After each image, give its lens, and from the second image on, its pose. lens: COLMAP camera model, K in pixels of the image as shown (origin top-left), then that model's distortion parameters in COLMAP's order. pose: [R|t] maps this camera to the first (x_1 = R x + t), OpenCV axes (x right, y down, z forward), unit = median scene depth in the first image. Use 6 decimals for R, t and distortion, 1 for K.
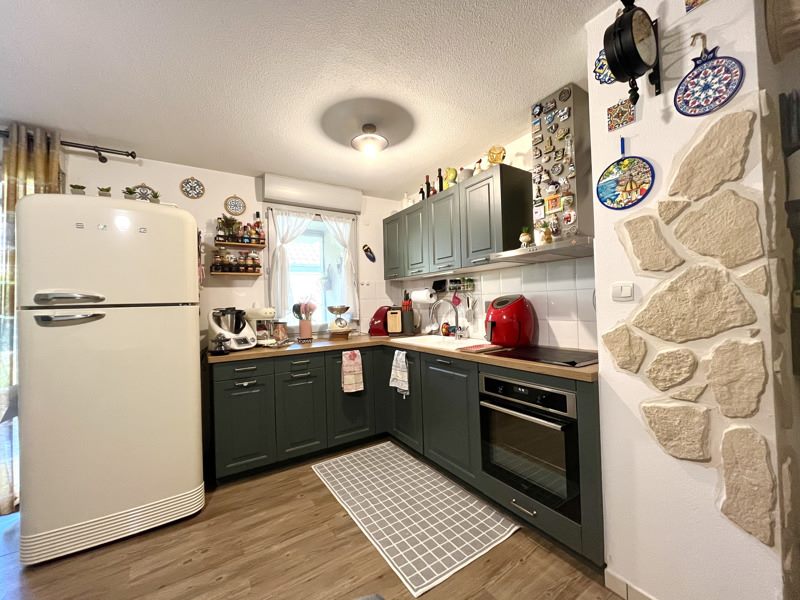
lens RADIAL K [[322.2, 0, 398.7], [0, 322.2, 298.6], [0, 0, 1]] dist [0.001102, -0.000282]
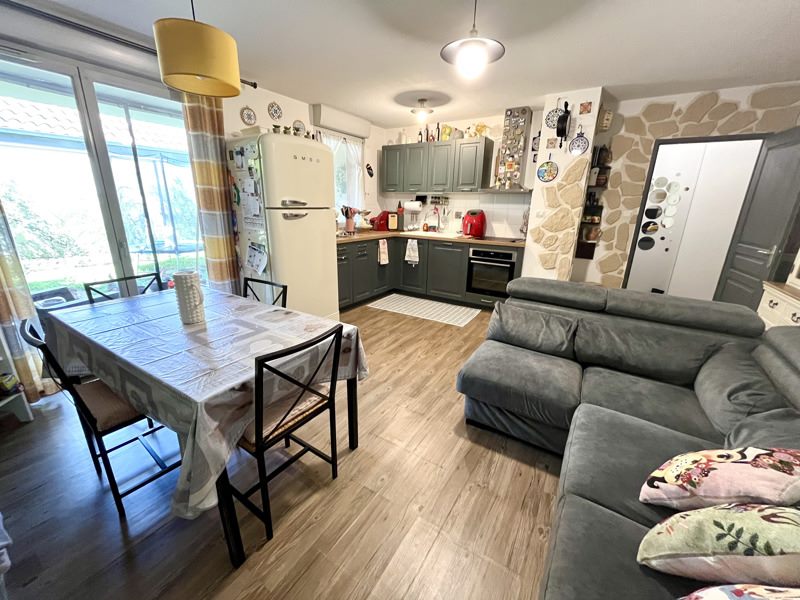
lens RADIAL K [[322.2, 0, 398.7], [0, 322.2, 298.6], [0, 0, 1]] dist [0.001102, -0.000282]
pose [[0.906828, -0.071172, 0.415448, -0.859486], [-0.056129, 0.956472, 0.286374, -0.026095], [-0.417746, -0.283011, 0.863361, -0.582472]]
